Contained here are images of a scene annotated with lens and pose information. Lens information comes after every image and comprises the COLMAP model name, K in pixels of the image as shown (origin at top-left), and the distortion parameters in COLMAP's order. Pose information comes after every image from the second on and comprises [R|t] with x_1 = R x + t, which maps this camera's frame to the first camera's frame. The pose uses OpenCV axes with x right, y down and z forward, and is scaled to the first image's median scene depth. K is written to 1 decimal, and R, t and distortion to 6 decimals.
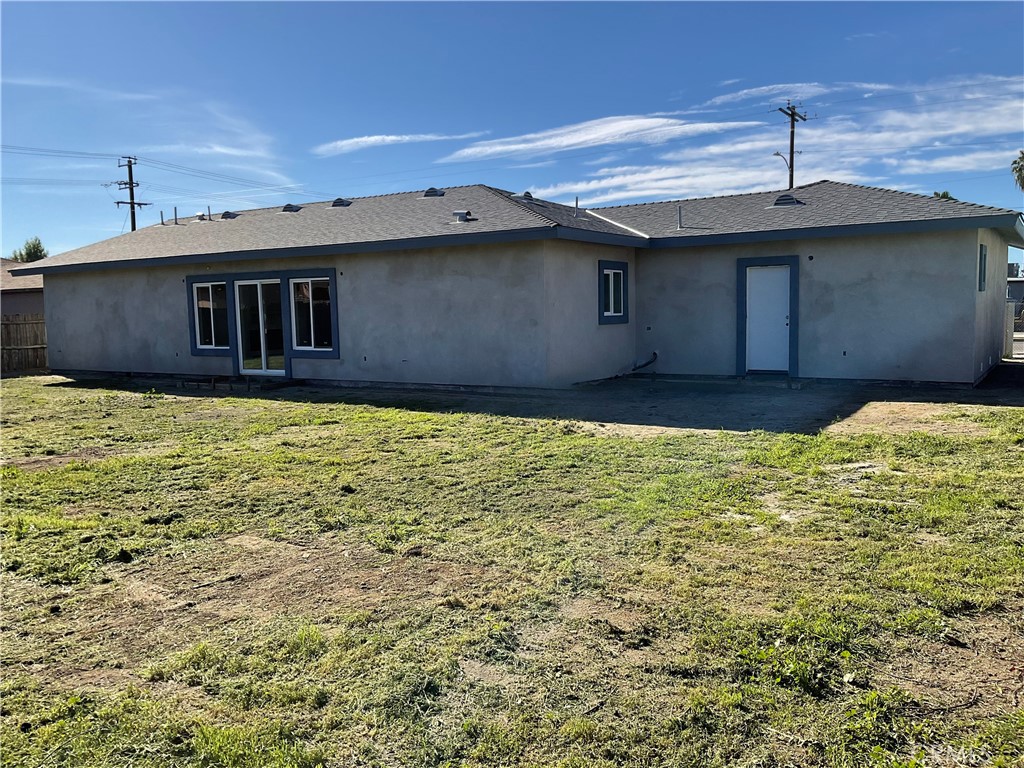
lens RADIAL K [[842.2, 0, 506.6], [0, 842.2, 383.5], [0, 0, 1]] dist [0.094911, -0.182533]
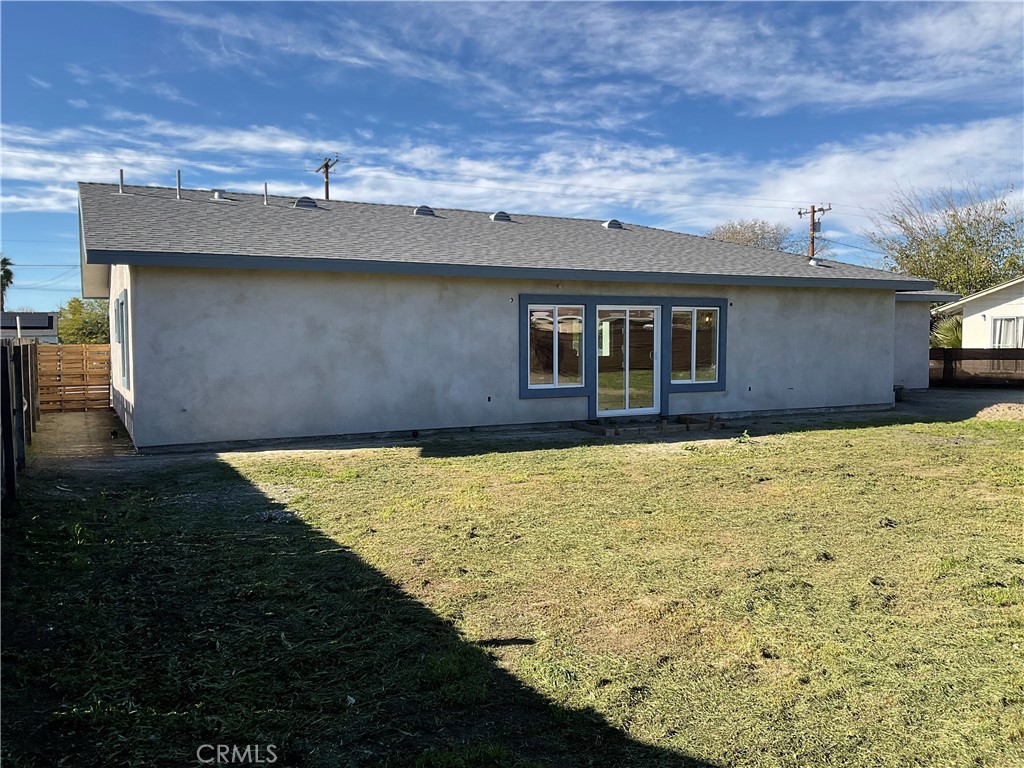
lens RADIAL K [[842.2, 0, 506.6], [0, 842.2, 383.5], [0, 0, 1]] dist [0.094911, -0.182533]
pose [[0.504889, -0.024834, 0.862827, -1.158926], [0.072371, 0.997284, -0.013645, -0.041797], [-0.860145, 0.069332, 0.505315, 0.712363]]
